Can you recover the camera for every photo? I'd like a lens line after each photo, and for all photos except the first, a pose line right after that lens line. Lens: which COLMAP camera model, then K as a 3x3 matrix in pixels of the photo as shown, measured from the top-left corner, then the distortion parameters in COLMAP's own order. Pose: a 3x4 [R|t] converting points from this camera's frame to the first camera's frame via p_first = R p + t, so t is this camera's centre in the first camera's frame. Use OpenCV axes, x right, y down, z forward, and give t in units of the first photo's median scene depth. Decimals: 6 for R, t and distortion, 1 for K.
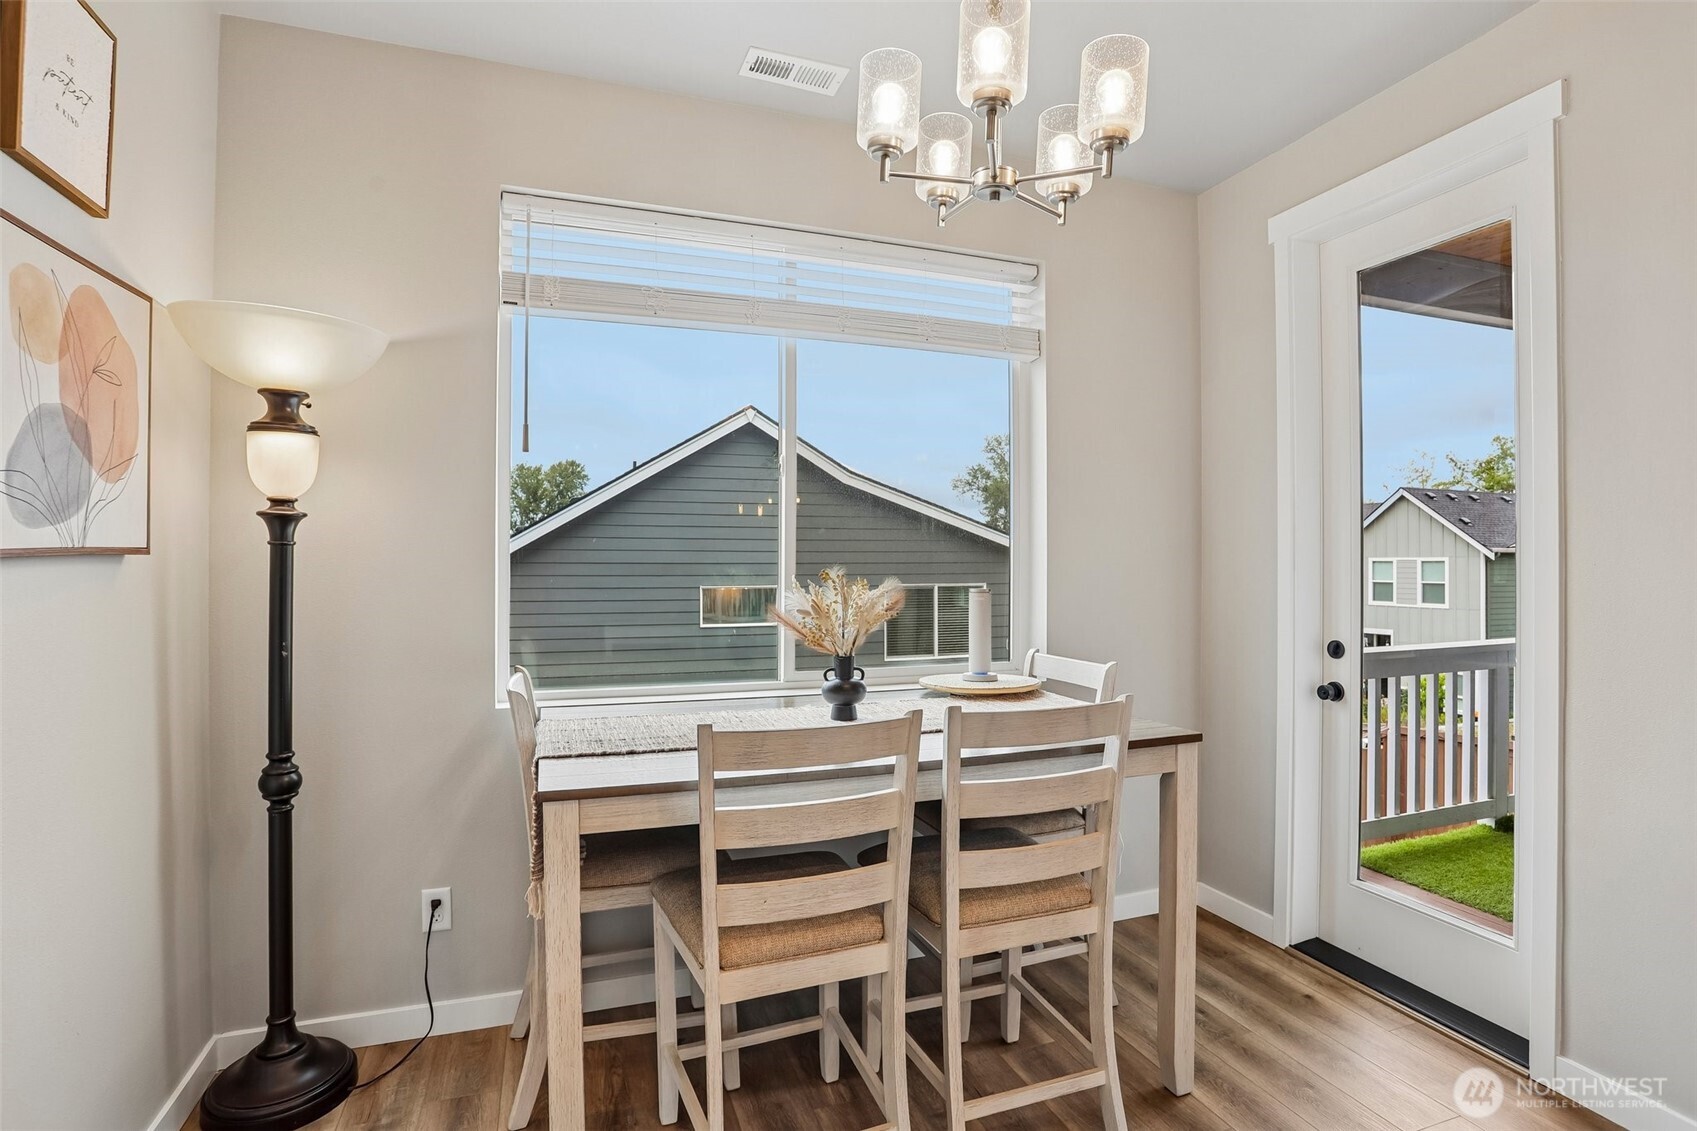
lens RADIAL K [[836.3, 0, 850.2], [0, 836.3, 563.2], [0, 0, 1]] dist [-0.038833, 0.009715]
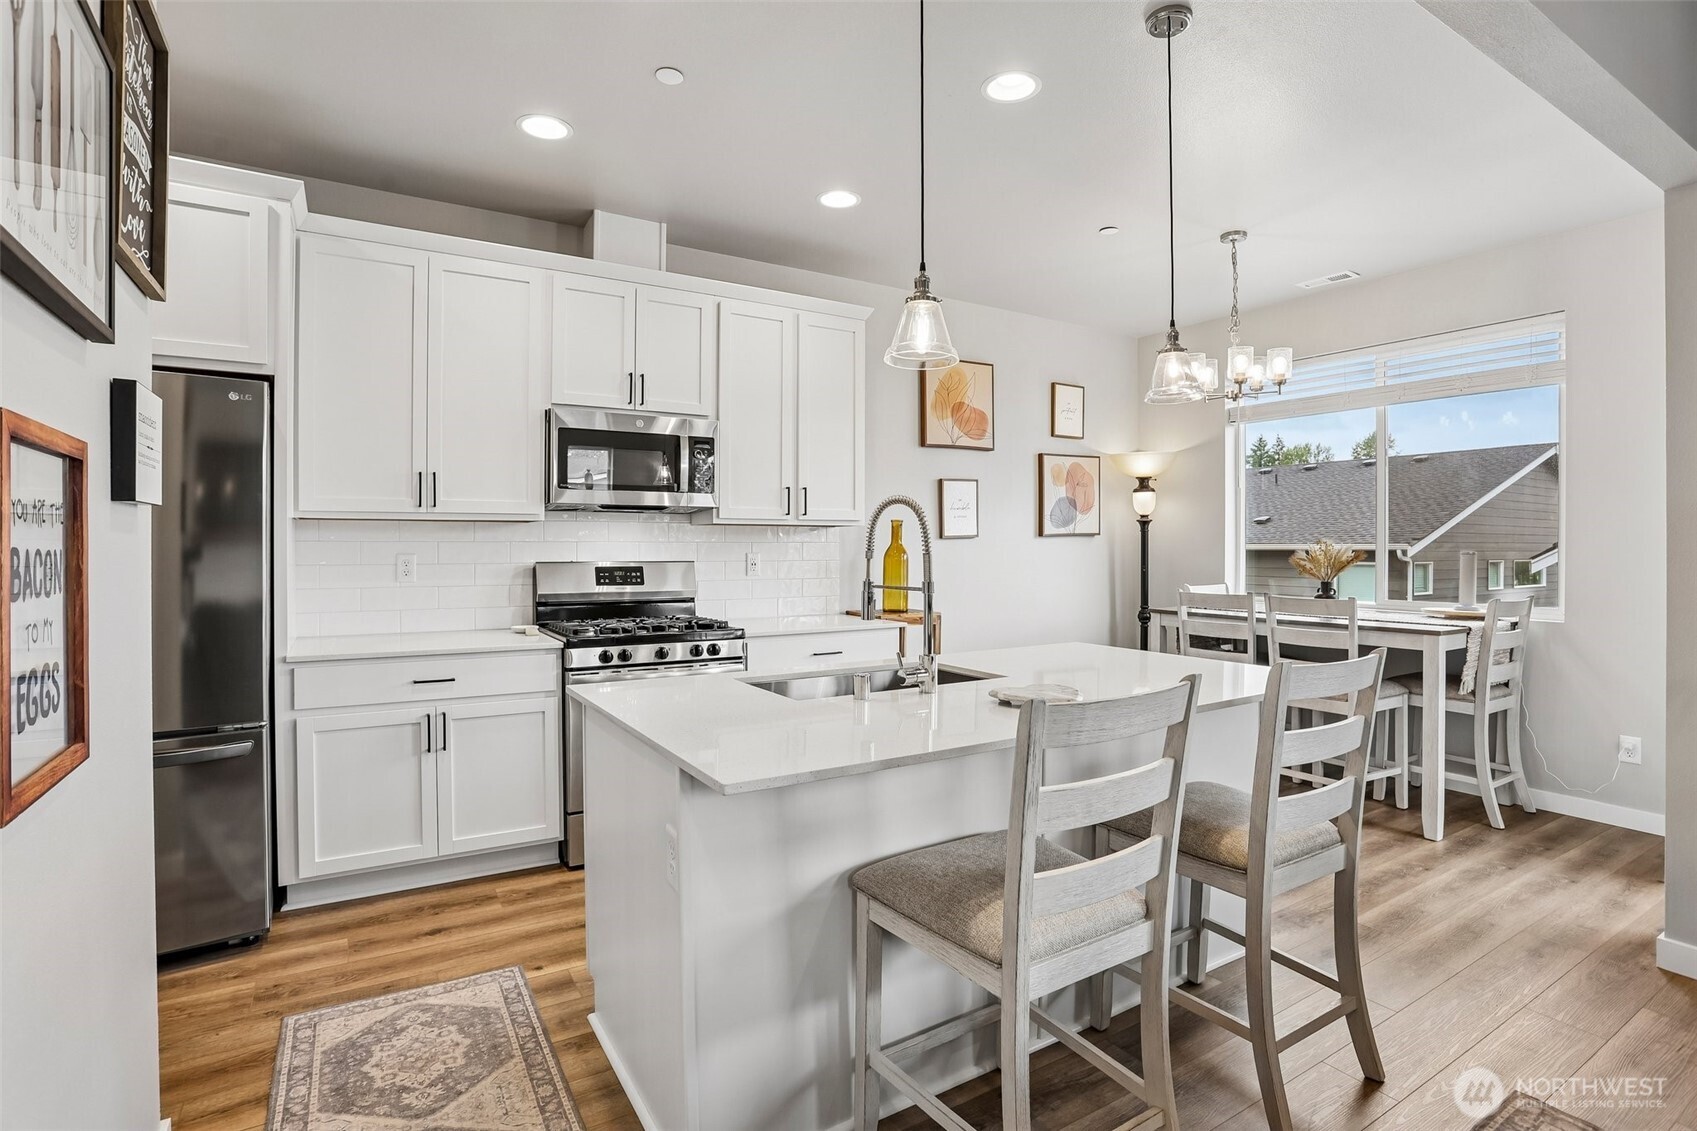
lens RADIAL K [[836.3, 0, 851.3], [0, 836.3, 557.5], [0, 0, 1]] dist [-0.038833, 0.009715]
pose [[0.174173, 0.017265, -0.984564, 2.021425], [-0.000126, 0.999847, 0.017511, 0.019668], [0.984715, -0.002926, 0.174148, -0.519254]]
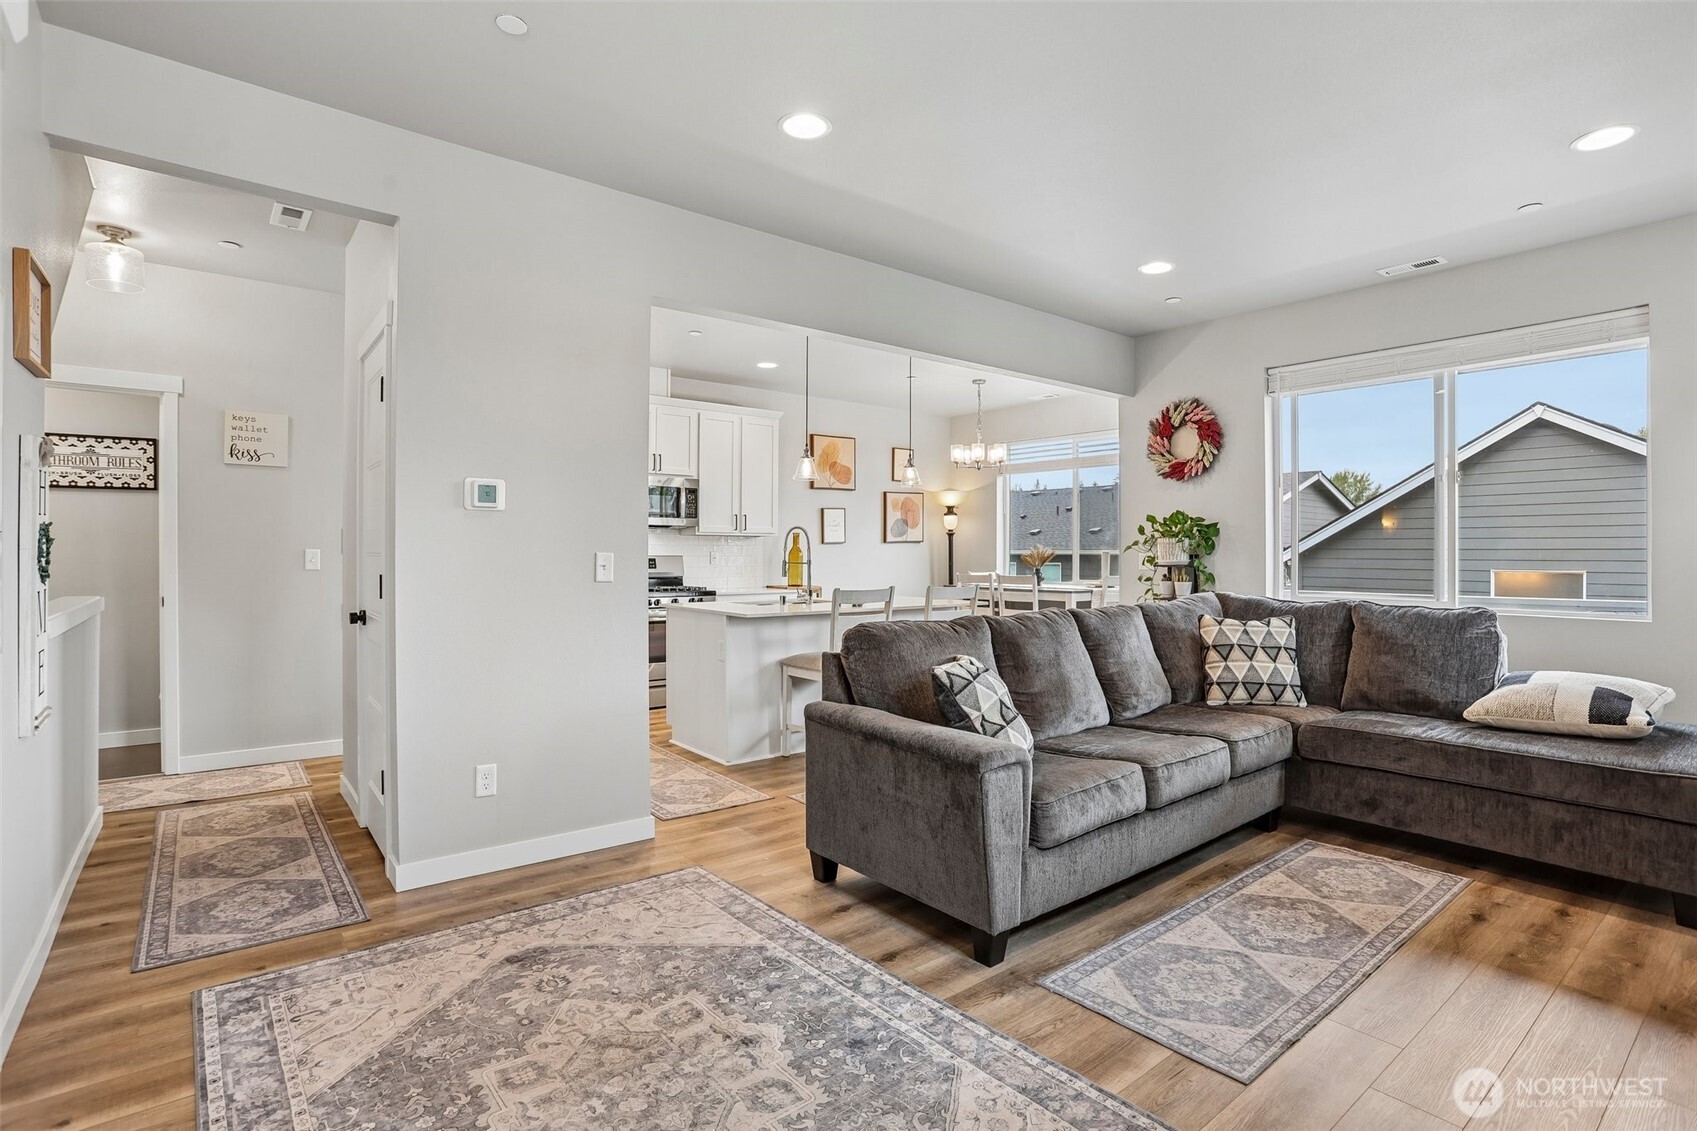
lens RADIAL K [[836.3, 0, 848.1], [0, 836.3, 556.0], [0, 0, 1]] dist [-0.038833, 0.009715]
pose [[0.289276, 0.009965, -0.957194, 3.672923], [-0.005248, 0.999947, 0.008824, 0.030934], [0.957231, 0.002471, 0.289313, -0.913849]]
